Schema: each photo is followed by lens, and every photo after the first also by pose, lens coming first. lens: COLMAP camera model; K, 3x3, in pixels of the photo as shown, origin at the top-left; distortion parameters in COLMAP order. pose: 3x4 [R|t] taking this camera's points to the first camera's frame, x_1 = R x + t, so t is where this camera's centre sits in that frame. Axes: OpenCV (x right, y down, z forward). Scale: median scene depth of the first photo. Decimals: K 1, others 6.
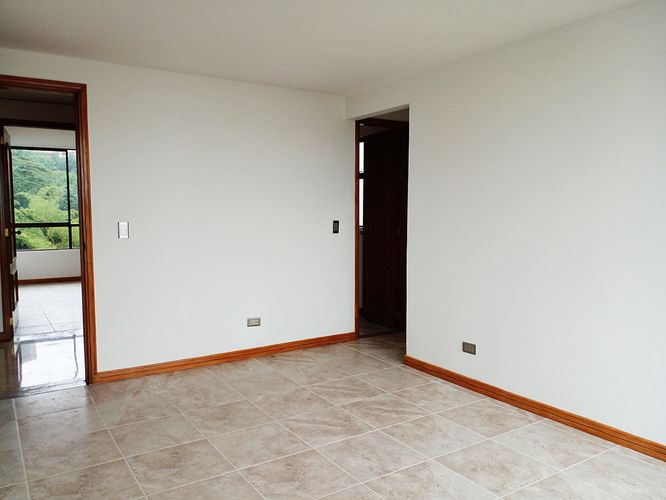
lens RADIAL K [[531.4, 0, 331.5], [0, 531.4, 252.7], [0, 0, 1]] dist [0.028341, -0.063205]
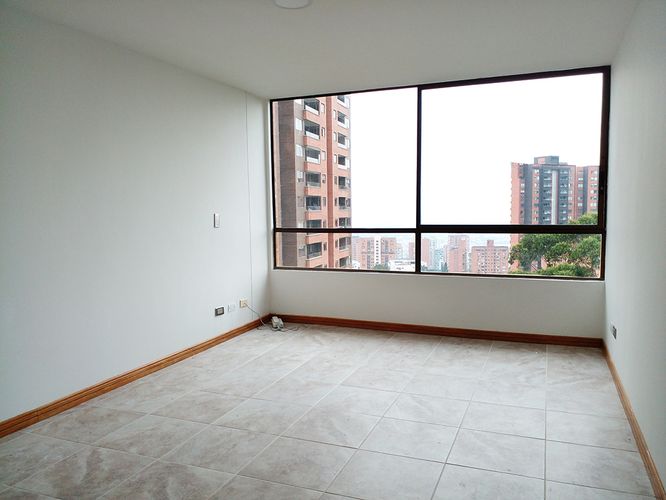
lens RADIAL K [[531.4, 0, 334.0], [0, 531.4, 254.0], [0, 0, 1]] dist [0.028341, -0.063205]
pose [[-0.586597, -0.066738, 0.807125, -0.755028], [0.073589, 0.988084, 0.135183, -0.088935], [-0.806529, 0.138694, -0.574696, 1.234275]]
